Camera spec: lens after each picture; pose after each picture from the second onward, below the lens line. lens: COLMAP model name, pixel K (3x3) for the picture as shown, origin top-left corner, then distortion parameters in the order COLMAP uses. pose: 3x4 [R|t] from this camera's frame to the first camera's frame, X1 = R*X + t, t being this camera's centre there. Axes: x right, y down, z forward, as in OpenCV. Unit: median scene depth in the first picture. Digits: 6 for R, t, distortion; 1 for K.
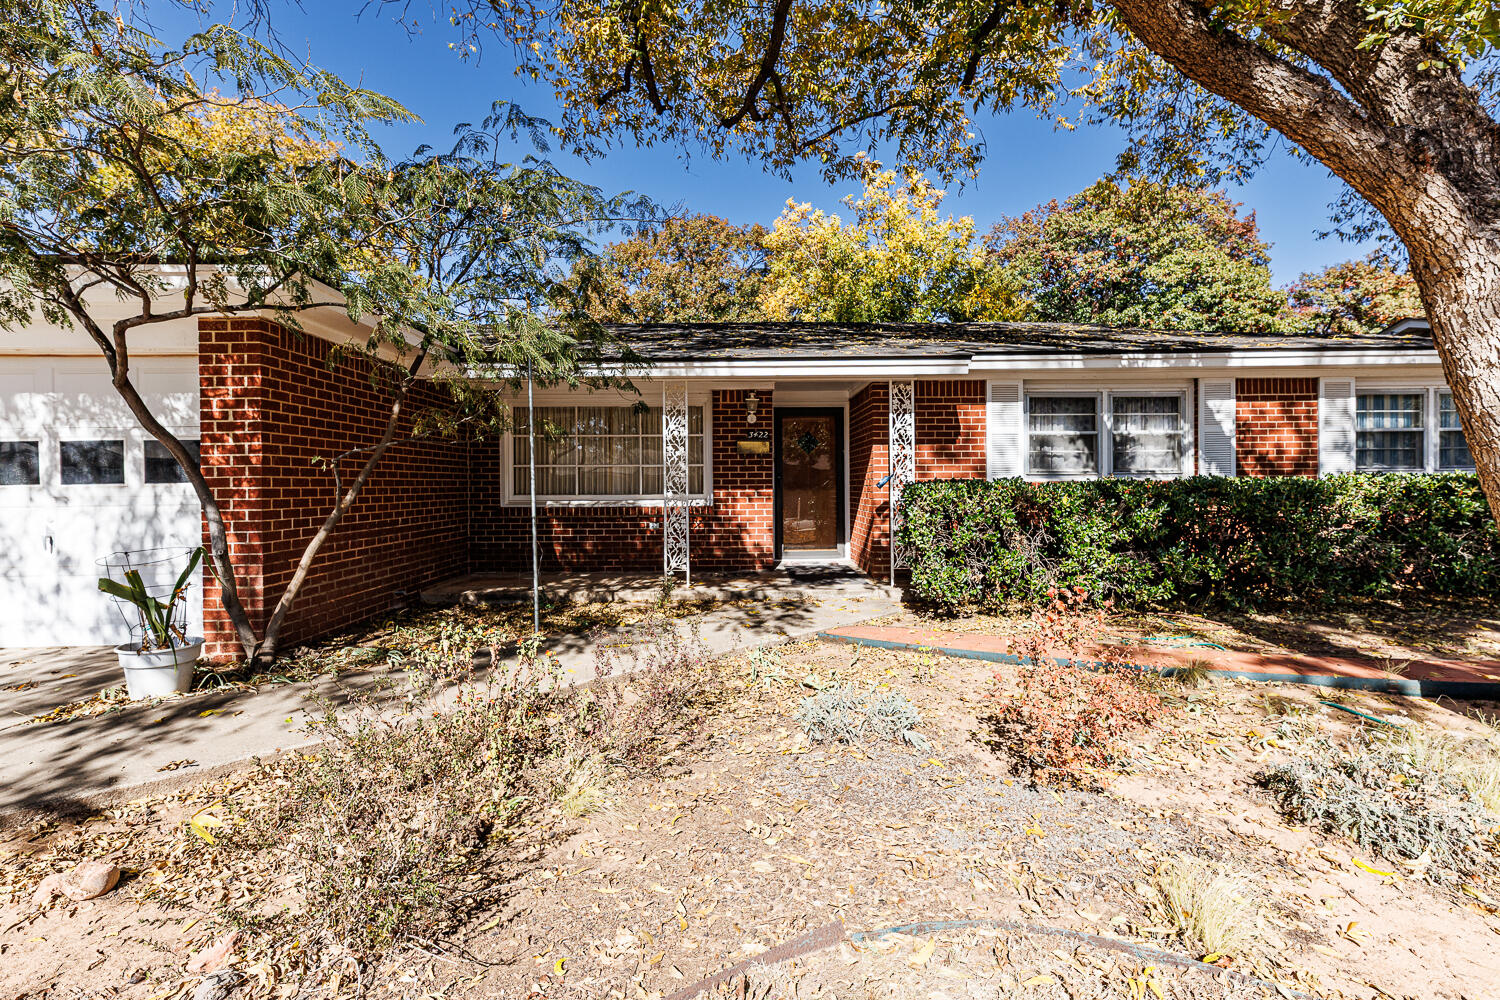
lens RADIAL K [[672.5, 0, 747.7], [0, 672.5, 497.1], [0, 0, 1]] dist [0.003447, 0.001875]
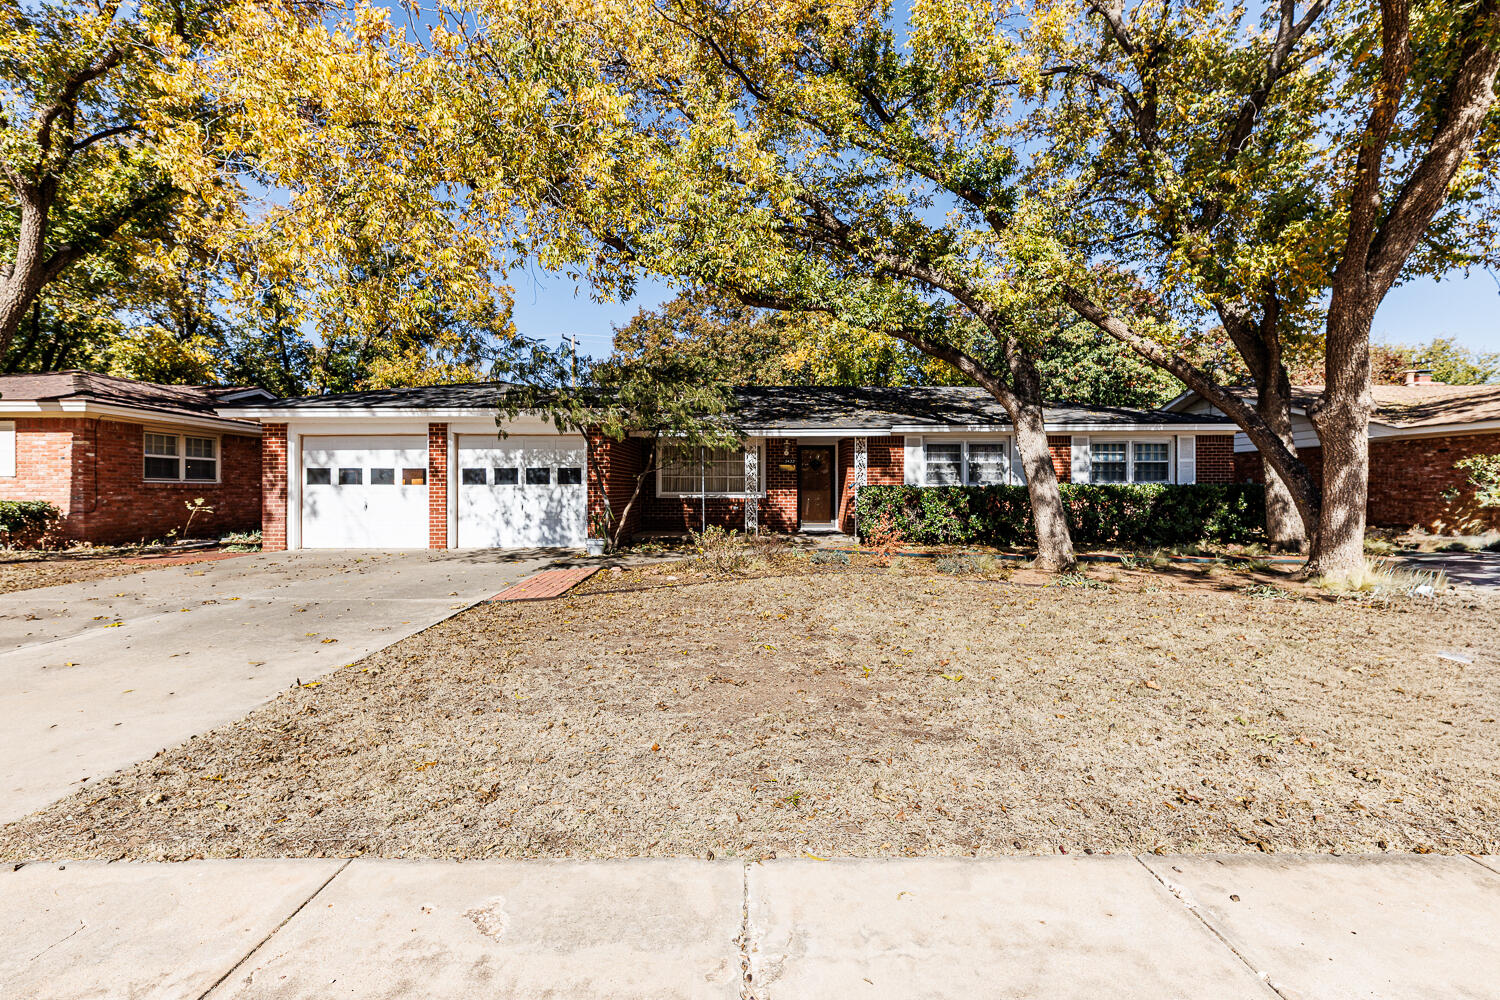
lens RADIAL K [[672.5, 0, 750.7], [0, 672.5, 496.4], [0, 0, 1]] dist [0.003447, 0.001875]
pose [[0.999923, 0.006765, -0.010364, -0.080687], [-0.006829, 0.999958, -0.006154, 0.022278], [0.010322, 0.006225, 0.999927, -0.995865]]
